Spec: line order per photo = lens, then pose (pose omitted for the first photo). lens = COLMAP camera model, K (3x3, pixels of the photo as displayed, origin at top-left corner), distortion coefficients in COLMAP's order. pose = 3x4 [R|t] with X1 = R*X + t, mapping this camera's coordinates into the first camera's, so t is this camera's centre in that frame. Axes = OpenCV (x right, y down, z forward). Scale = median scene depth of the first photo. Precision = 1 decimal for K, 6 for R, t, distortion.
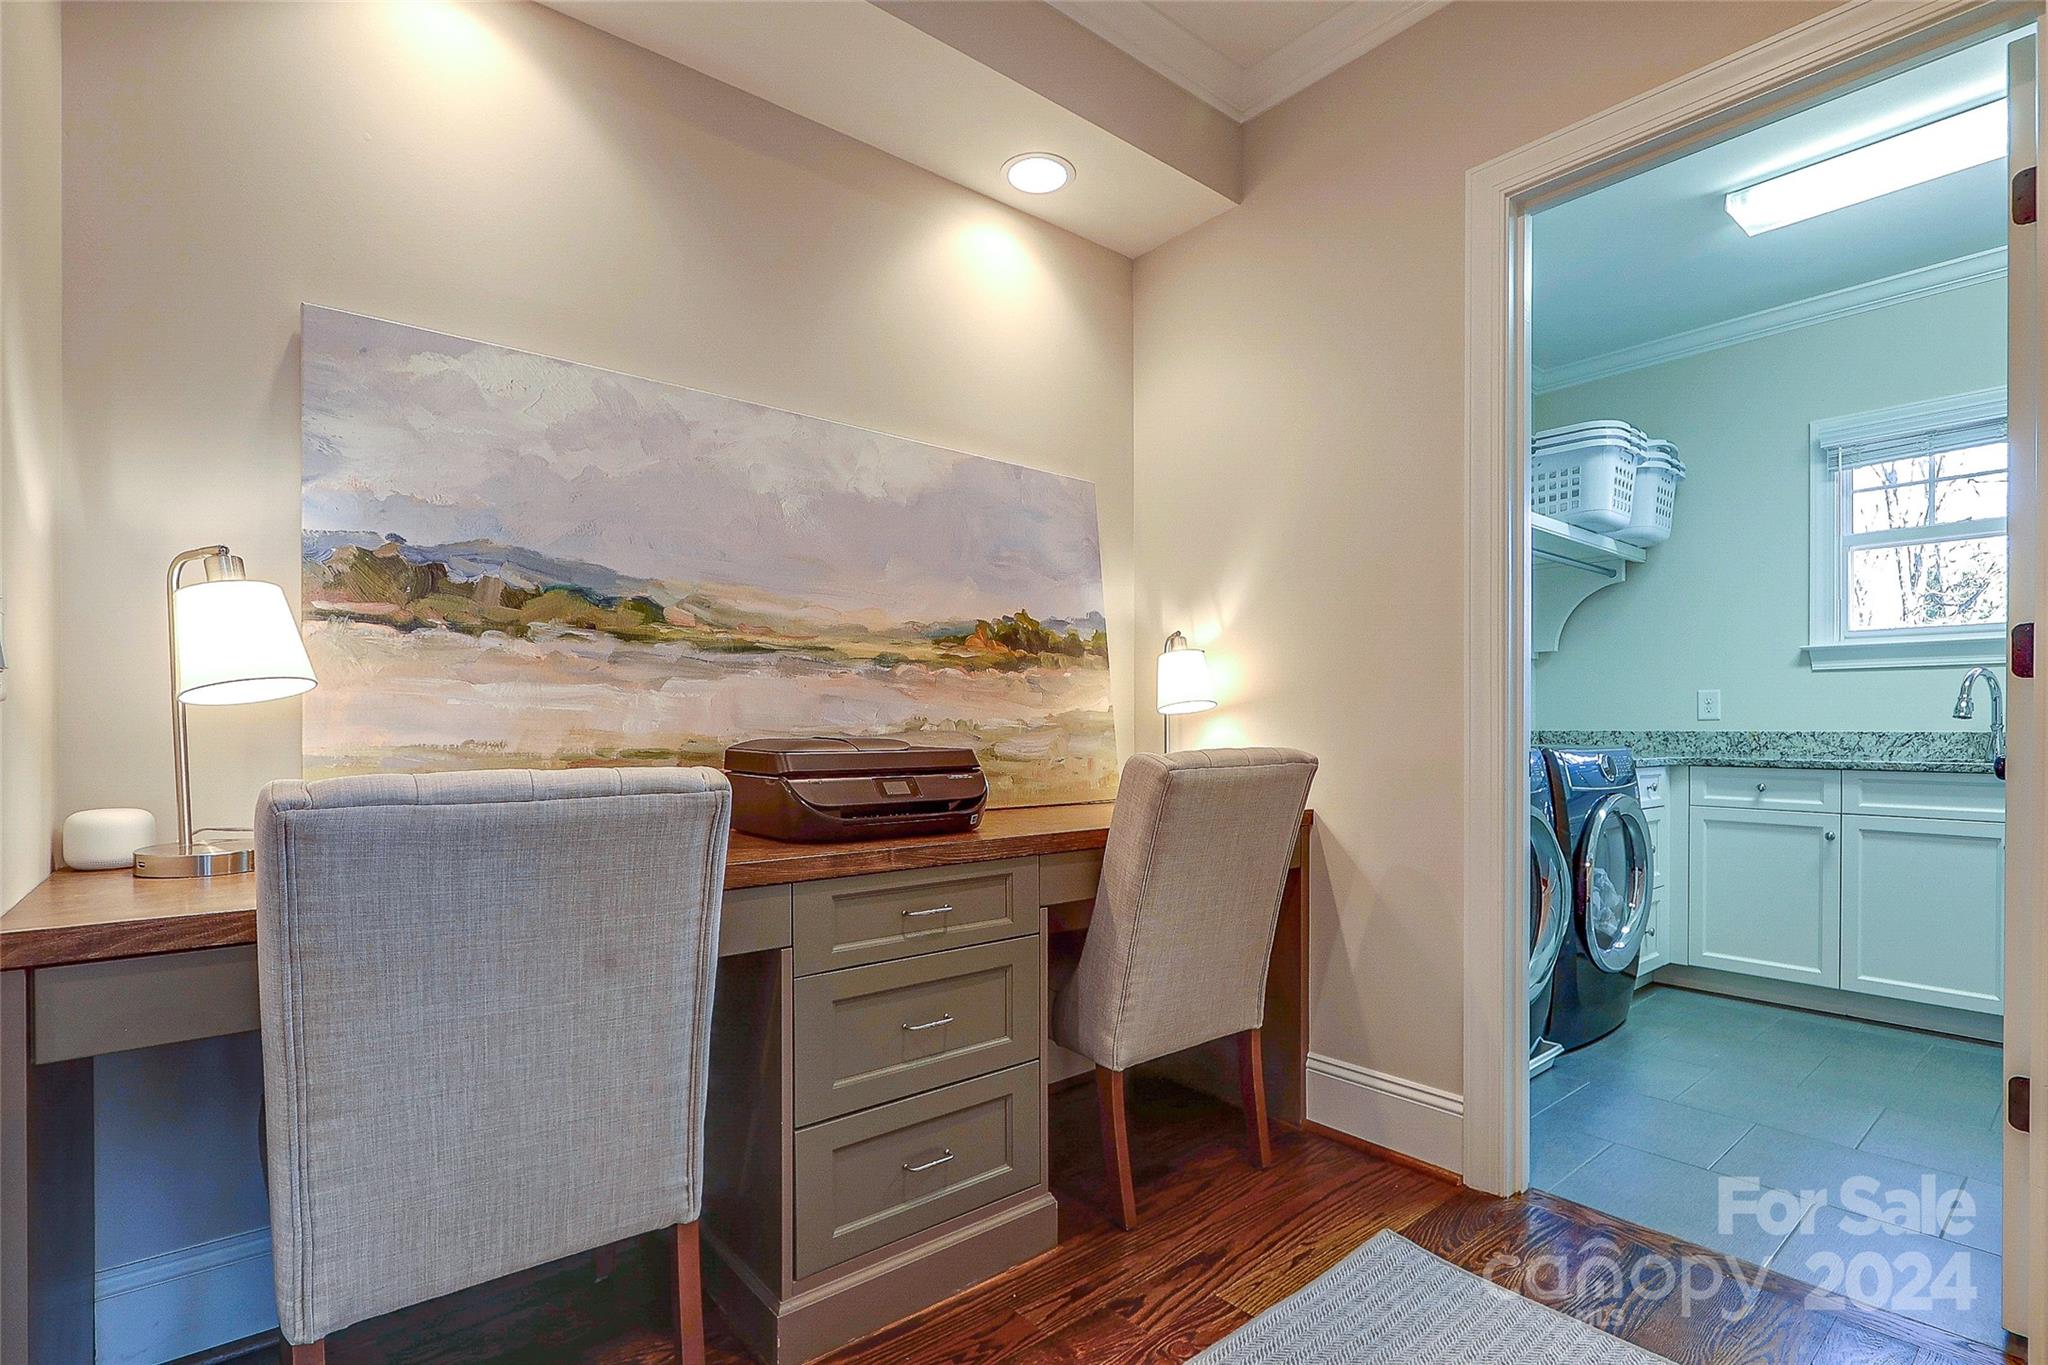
lens RADIAL K [[972.9, 0, 1030.6], [0, 972.9, 740.6], [0, 0, 1]] dist [-0.012830, 0.002460]
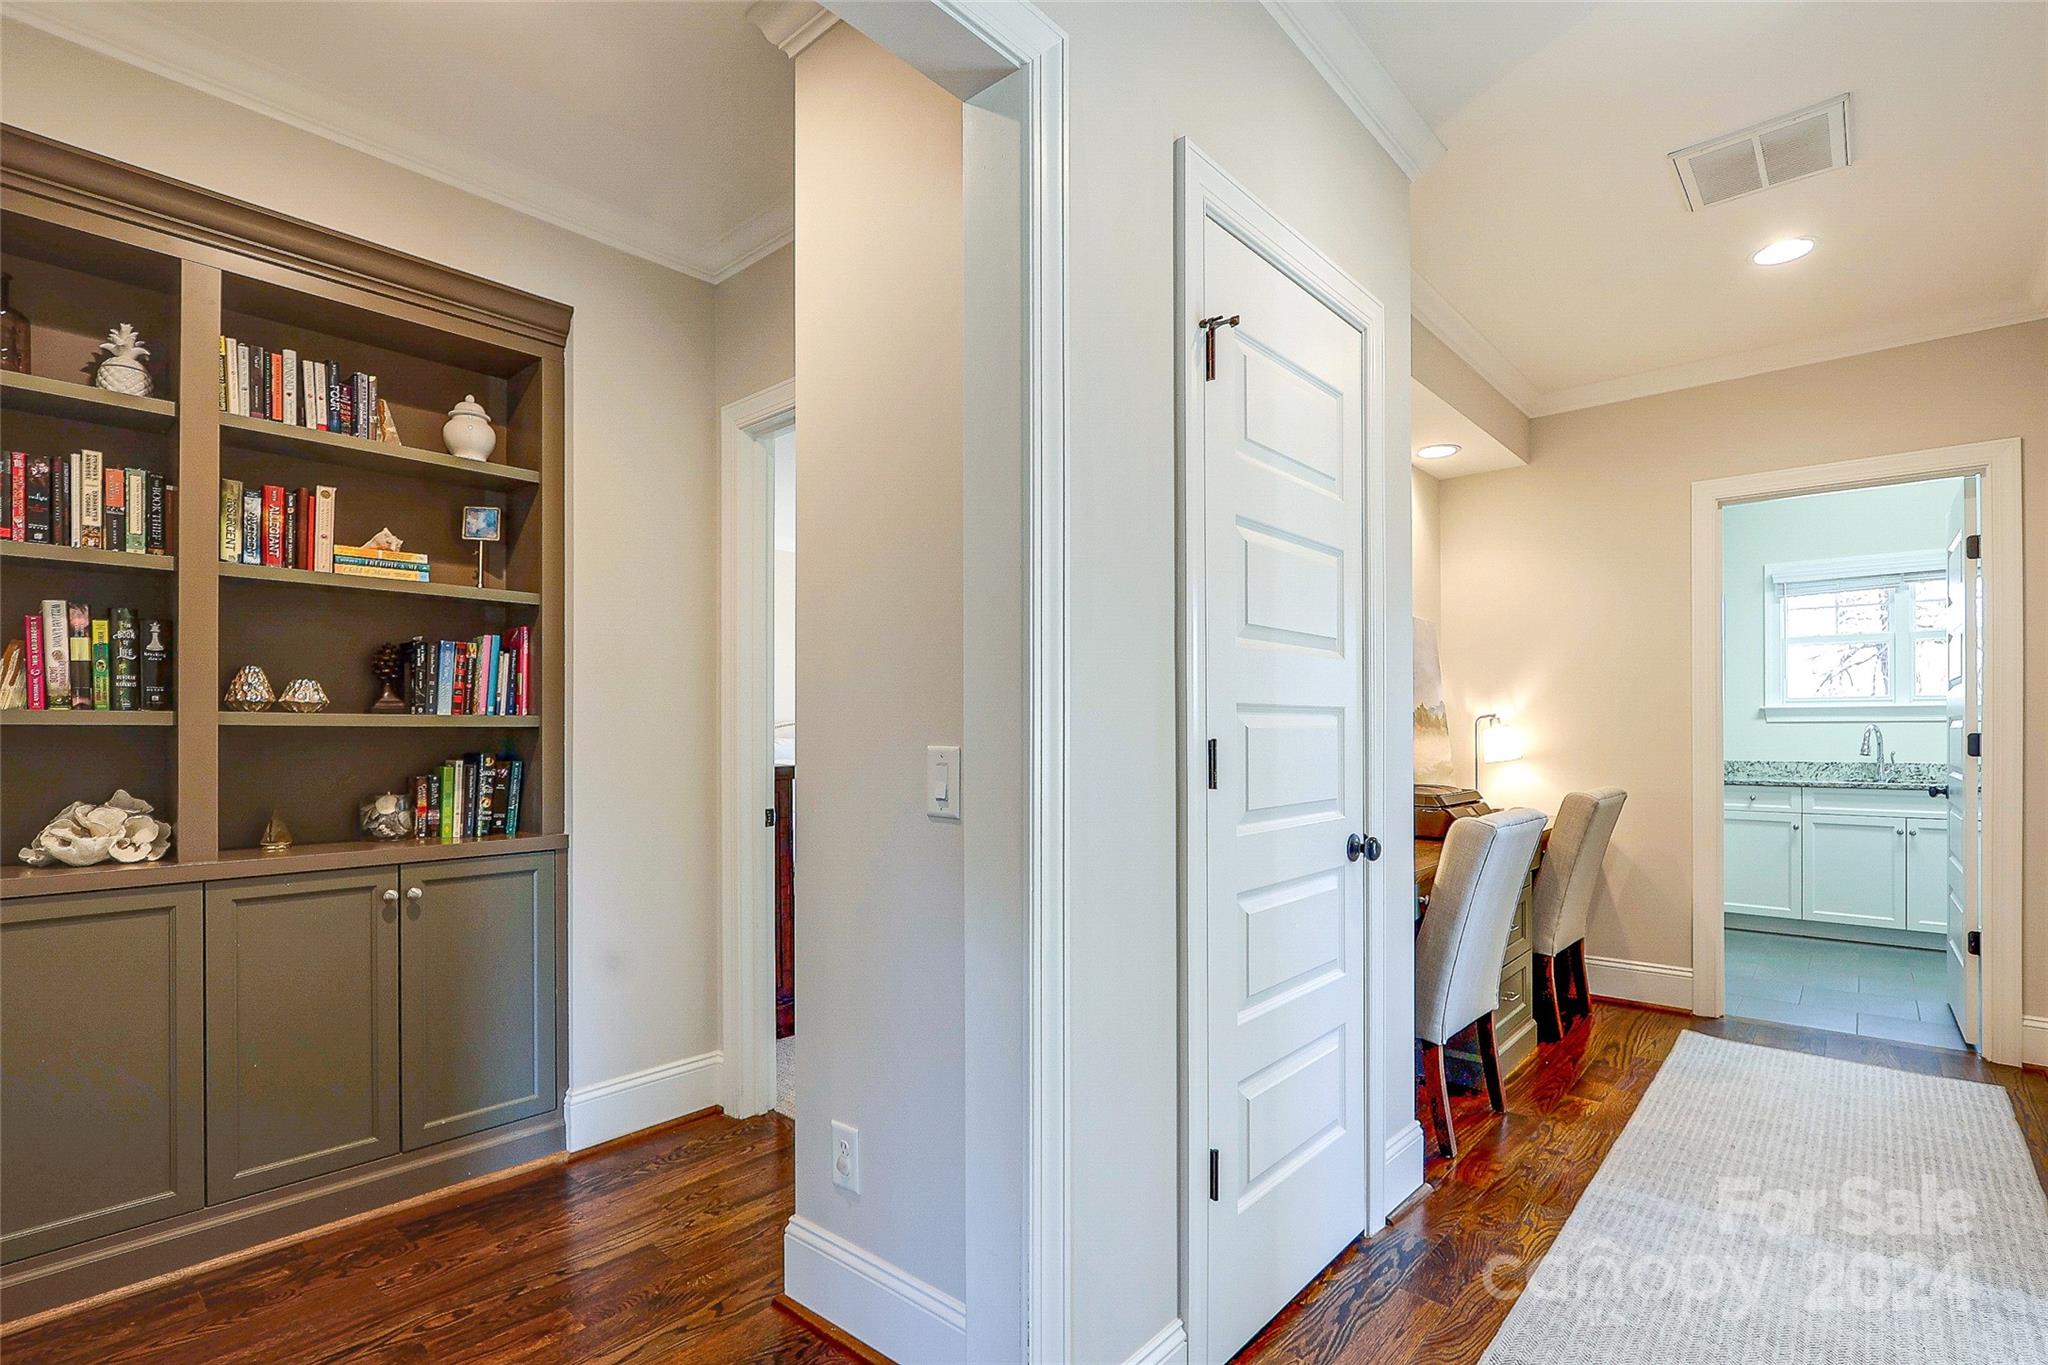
lens RADIAL K [[972.9, 0, 1018.9], [0, 972.9, 729.8], [0, 0, 1]] dist [-0.012830, 0.002460]
pose [[0.988793, -0.000408, 0.149293, -0.725963], [0.002451, 0.999906, -0.013497, -0.048004], [-0.149273, 0.013711, 0.988701, -0.431836]]
